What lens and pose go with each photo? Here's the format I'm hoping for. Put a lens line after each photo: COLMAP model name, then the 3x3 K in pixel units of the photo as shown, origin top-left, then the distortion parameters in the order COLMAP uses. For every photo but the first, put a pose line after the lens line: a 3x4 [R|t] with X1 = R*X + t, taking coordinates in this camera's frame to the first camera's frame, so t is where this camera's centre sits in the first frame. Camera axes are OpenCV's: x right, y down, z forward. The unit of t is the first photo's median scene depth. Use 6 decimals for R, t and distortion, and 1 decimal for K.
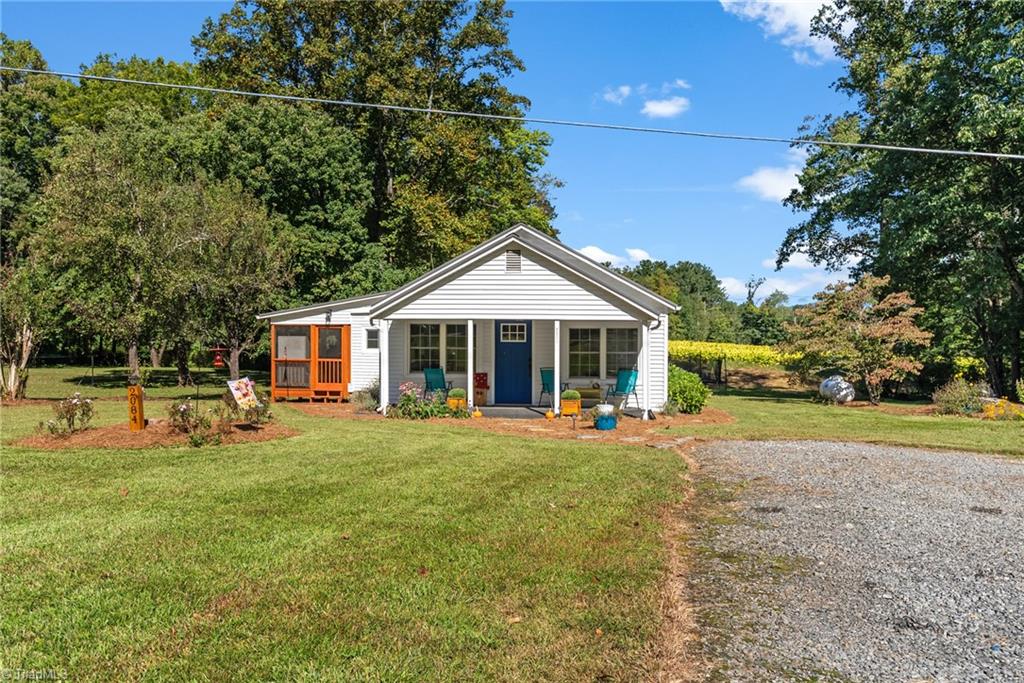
lens RADIAL K [[770.6, 0, 503.3], [0, 770.6, 355.1], [0, 0, 1]] dist [-0.005543, 0.002930]
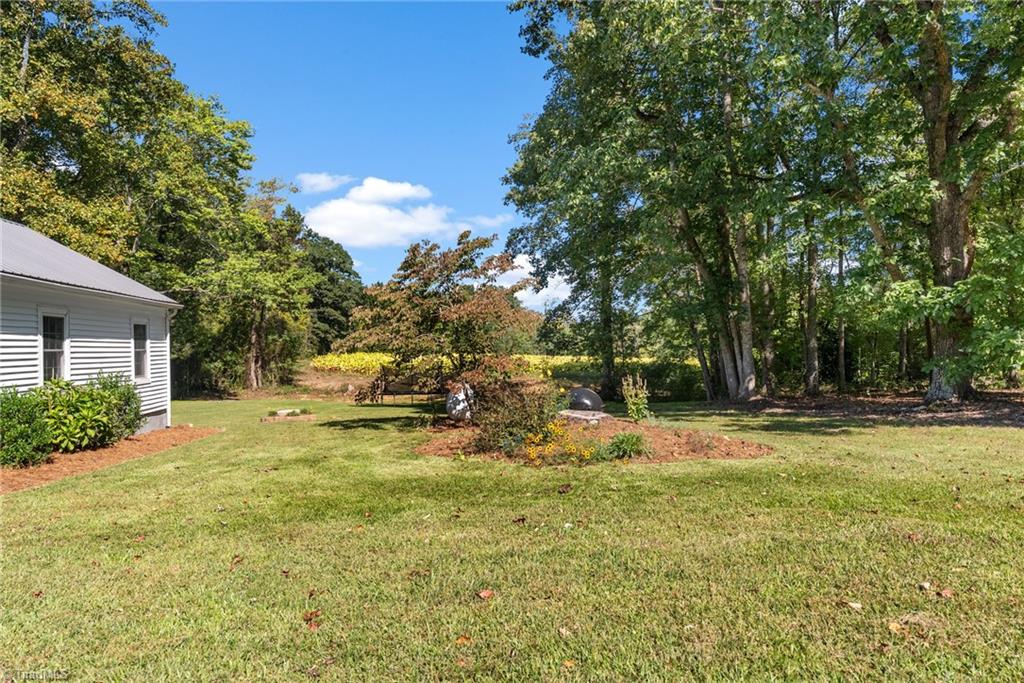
lens RADIAL K [[680.7, 0, 503.7], [0, 680.7, 336.8], [0, 0, 1]] dist [0.005842, 0.001692]
pose [[0.974696, -0.029510, 0.221579, 0.366140], [0.040683, 0.998111, -0.046031, 0.016543], [-0.219802, 0.053880, 0.974055, 0.405493]]
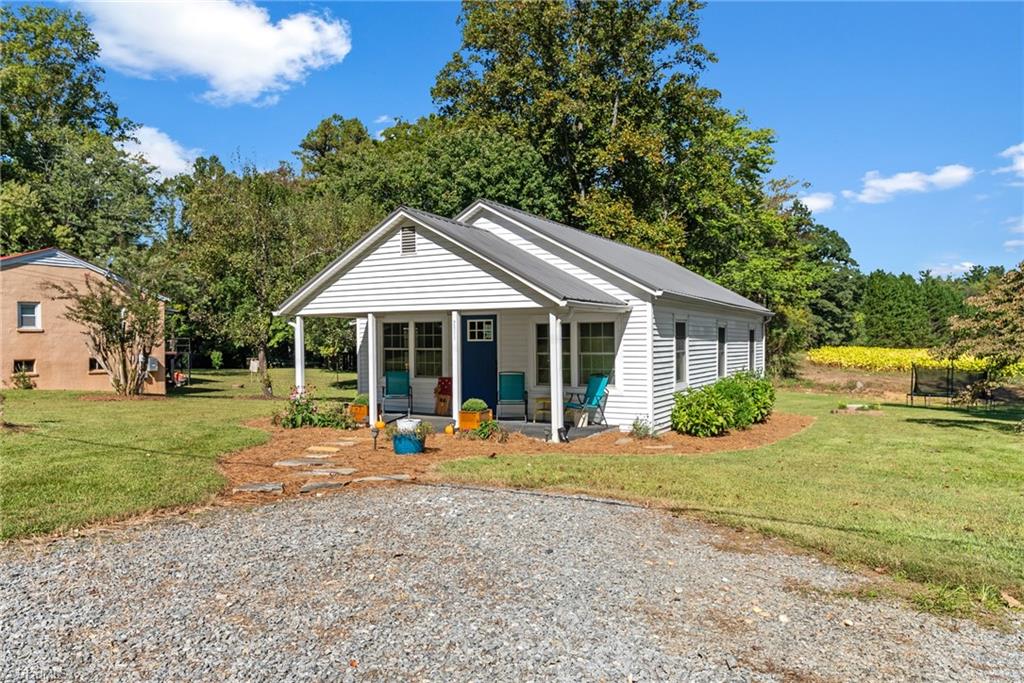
lens RADIAL K [[680.7, 0, 502.4], [0, 680.7, 355.8], [0, 0, 1]] dist [0.005842, 0.001692]
pose [[0.902745, 0.000731, -0.430175, 0.263131], [-0.007546, 0.999872, -0.014137, 0.006871], [0.430109, 0.016008, 0.902635, 0.244659]]
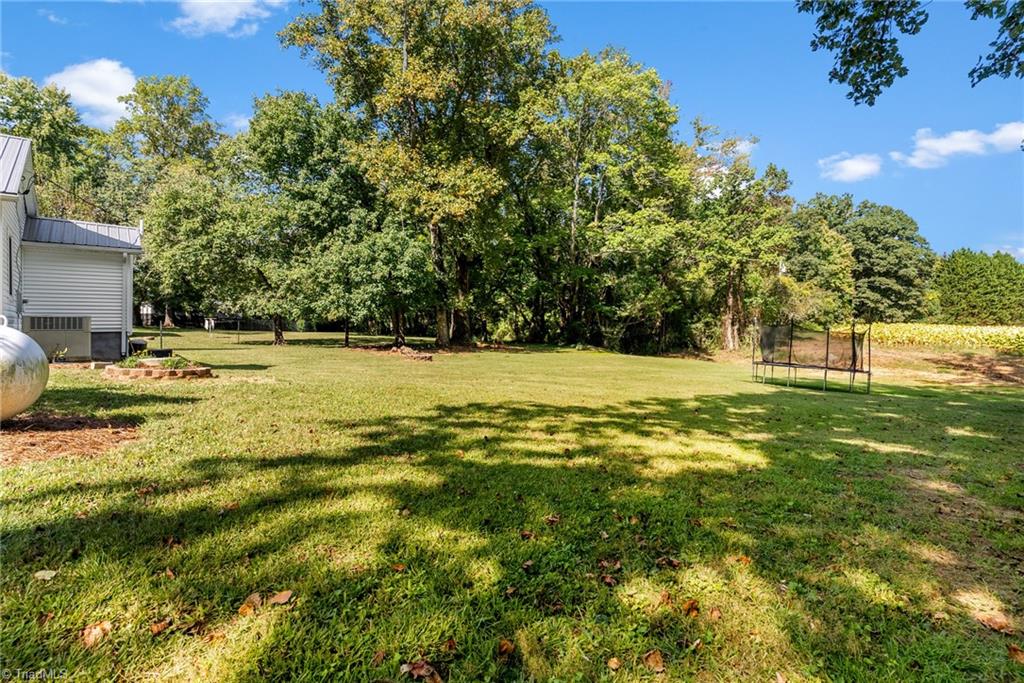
lens RADIAL K [[485.9, 0, 515.0], [0, 485.9, 324.9], [0, 0, 1]] dist [-0.000922, 0.002686]
pose [[0.726095, -0.002509, -0.687590, 0.704721], [-0.024173, 0.999282, -0.029172, 0.033305], [0.687170, 0.037803, 0.725513, 1.161375]]
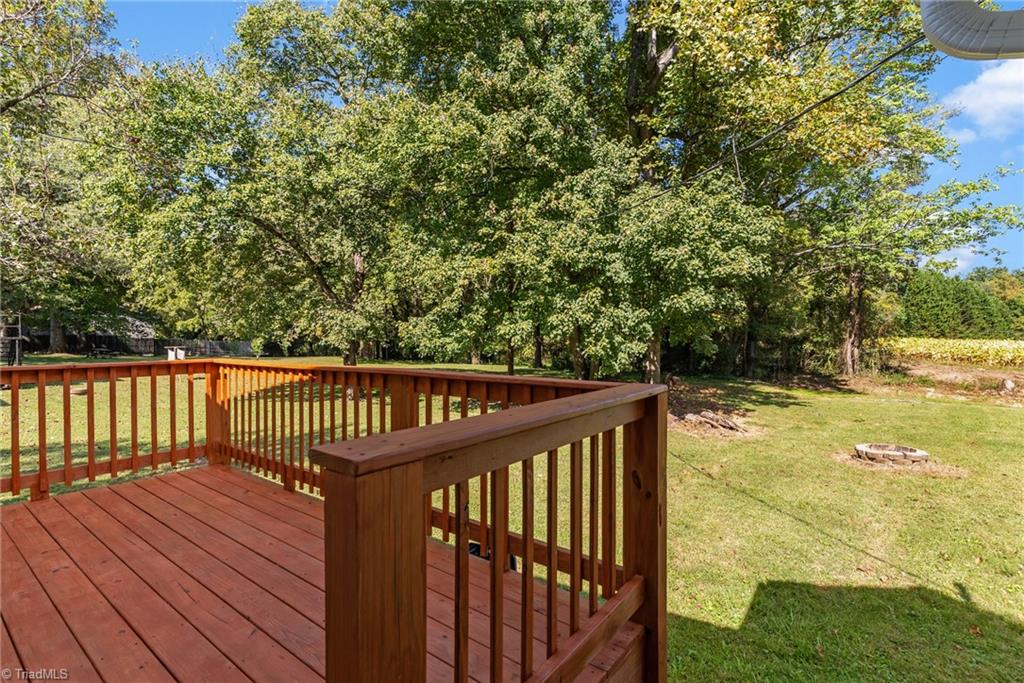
lens RADIAL K [[485.9, 0, 516.2], [0, 485.9, 342.8], [0, 0, 1]] dist [-0.000922, 0.002686]
pose [[0.854050, -0.000456, -0.520191, -0.091238], [-0.010759, 0.999770, -0.018540, -0.008111], [0.520080, 0.021431, 0.853848, 1.184304]]
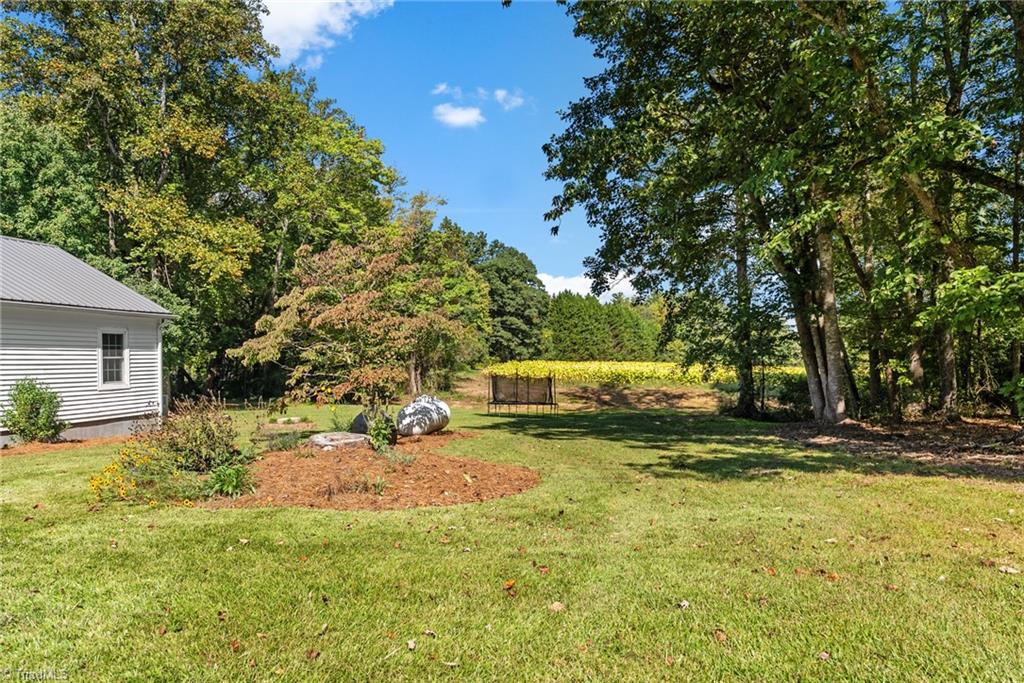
lens RADIAL K [[680.7, 0, 502.3], [0, 680.7, 347.3], [0, 0, 1]] dist [0.005842, 0.001692]
pose [[0.995296, -0.029051, -0.092417, 0.613522], [0.024256, 0.998321, -0.052592, 0.020305], [0.093790, 0.050103, 0.994330, 0.460422]]
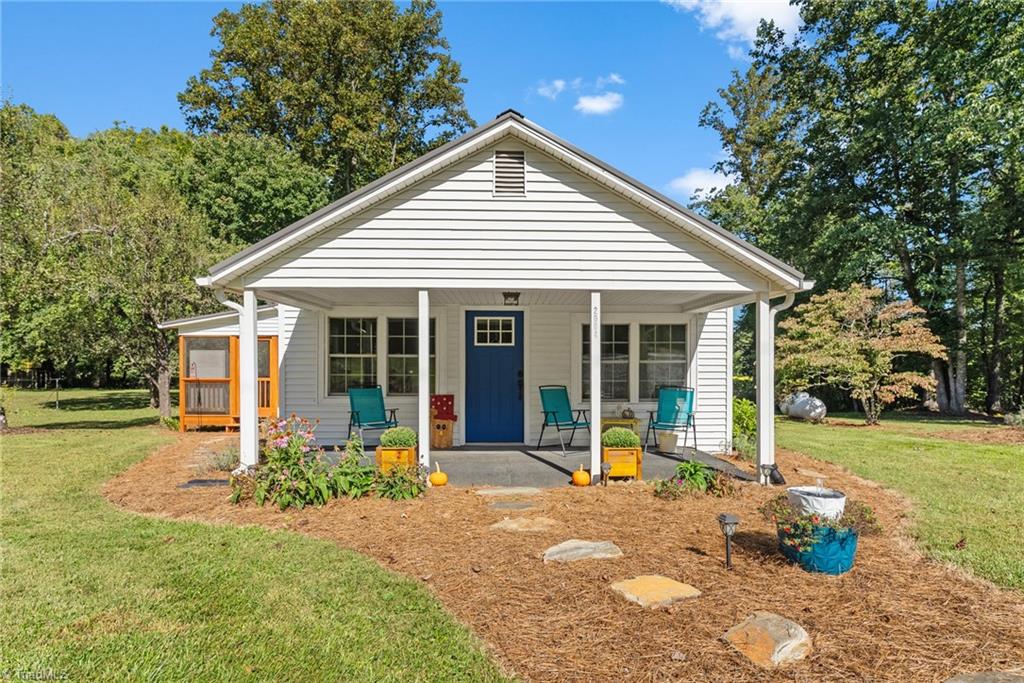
lens RADIAL K [[513.7, 0, 511.7], [0, 513.7, 363.8], [0, 0, 1]] dist [-0.000868, -0.001156]
pose [[0.993770, -0.002382, 0.111423, -0.014688], [0.005692, 0.999552, -0.029396, 0.007600], [-0.111303, 0.029847, 0.993338, 0.422722]]
